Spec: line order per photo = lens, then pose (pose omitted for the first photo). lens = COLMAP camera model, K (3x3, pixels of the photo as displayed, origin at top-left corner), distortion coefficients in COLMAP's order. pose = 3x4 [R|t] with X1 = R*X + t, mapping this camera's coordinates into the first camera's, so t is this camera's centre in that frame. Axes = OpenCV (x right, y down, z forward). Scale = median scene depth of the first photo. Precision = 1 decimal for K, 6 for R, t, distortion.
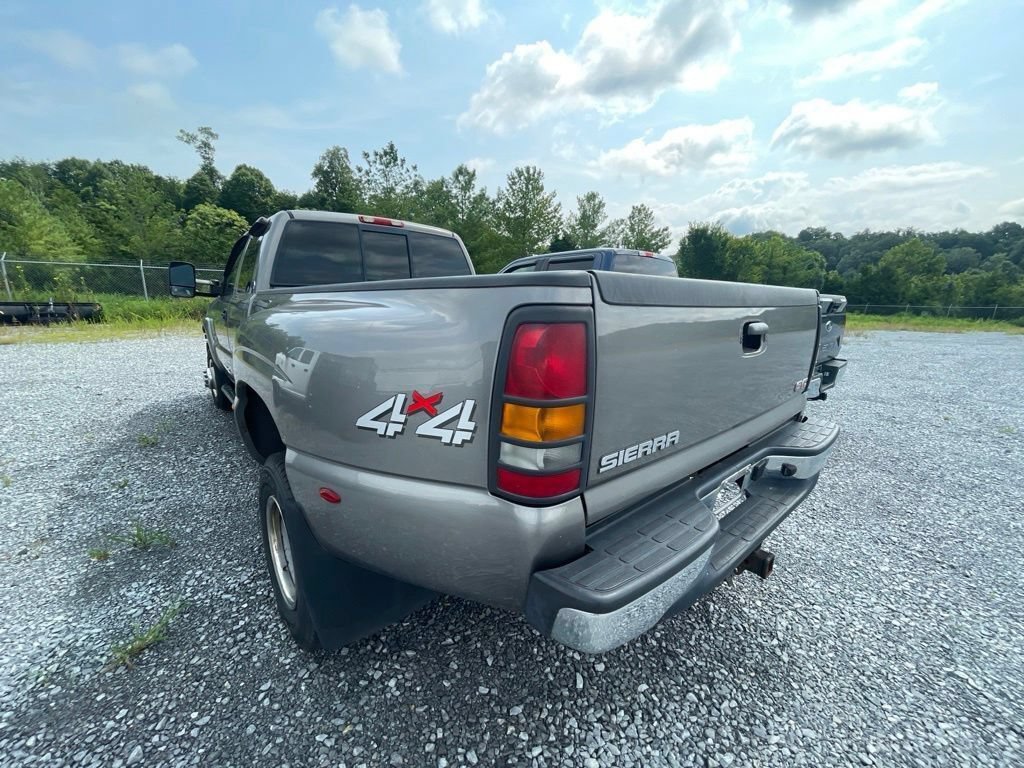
lens RADIAL K [[417.2, 0, 512.0], [0, 417.2, 384.0], [0, 0, 1]] dist [-0.001480, -0.000058]
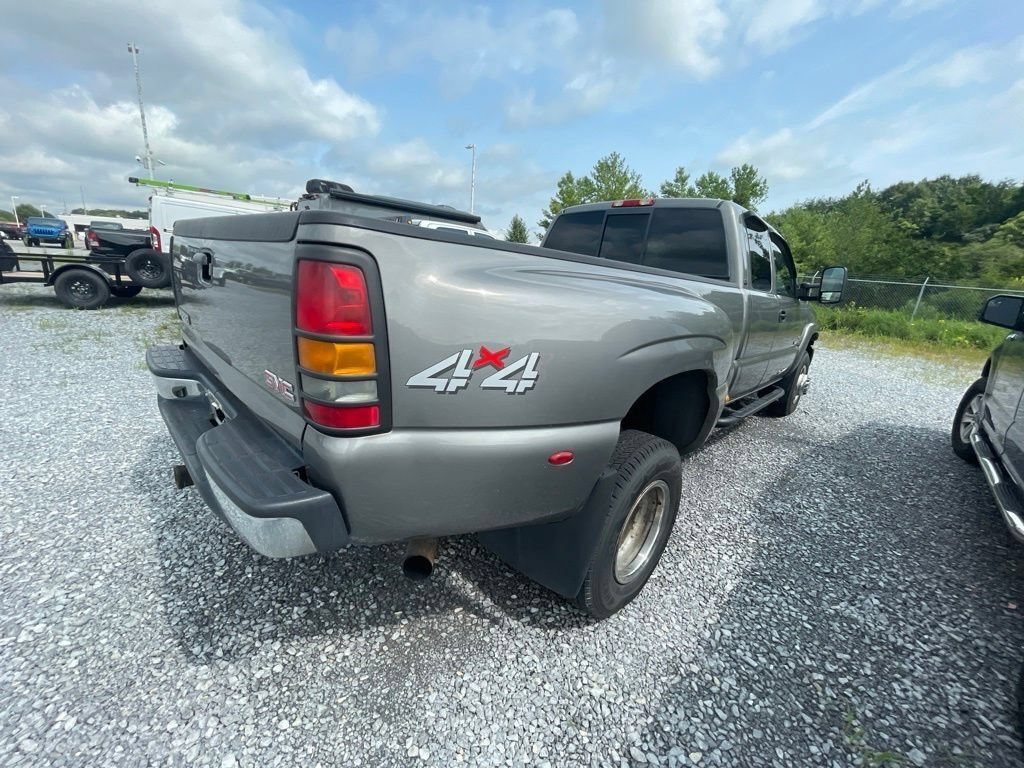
lens RADIAL K [[418.1, 0, 512.9], [0, 418.1, 387.8], [0, 0, 1]] dist [-0.001194, -0.000469]
pose [[0.071245, 0.258844, -0.963288, 0.108305], [-0.293261, 0.928495, 0.227805, -0.019015], [0.953374, 0.266265, 0.142059, 0.105013]]
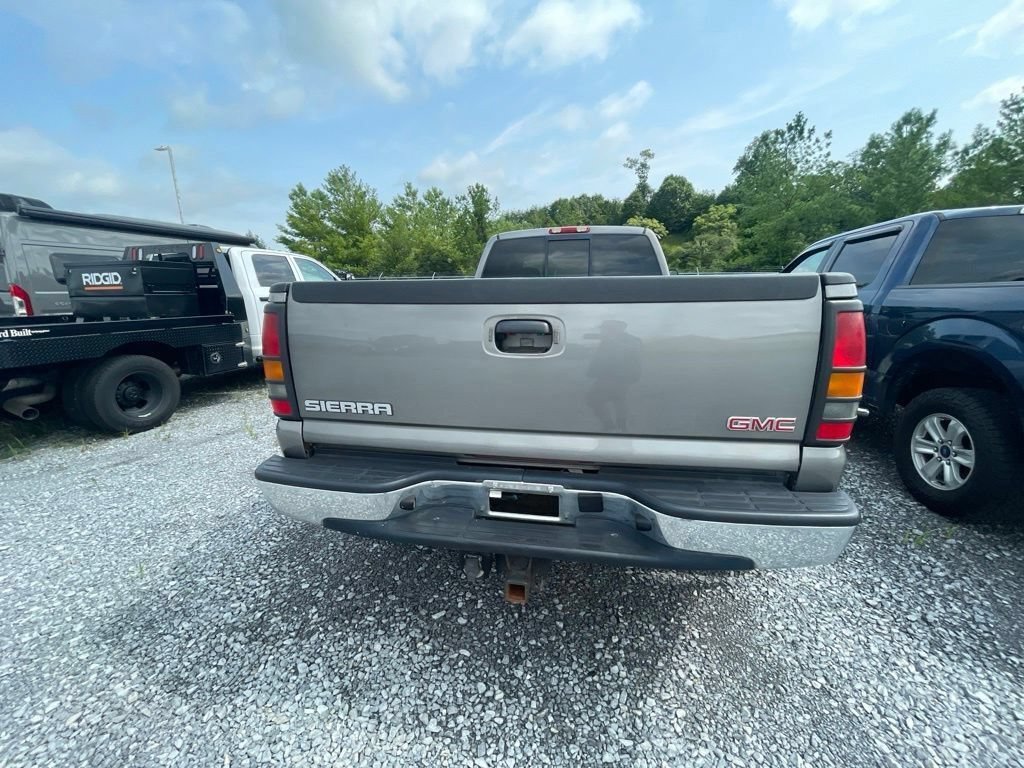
lens RADIAL K [[418.1, 0, 512.9], [0, 418.1, 387.8], [0, 0, 1]] dist [-0.001194, -0.000469]
pose [[0.624106, 0.151281, -0.766554, 0.080012], [-0.140887, 0.986785, 0.080038, -0.004524], [0.768533, 0.058045, 0.637172, 0.025297]]
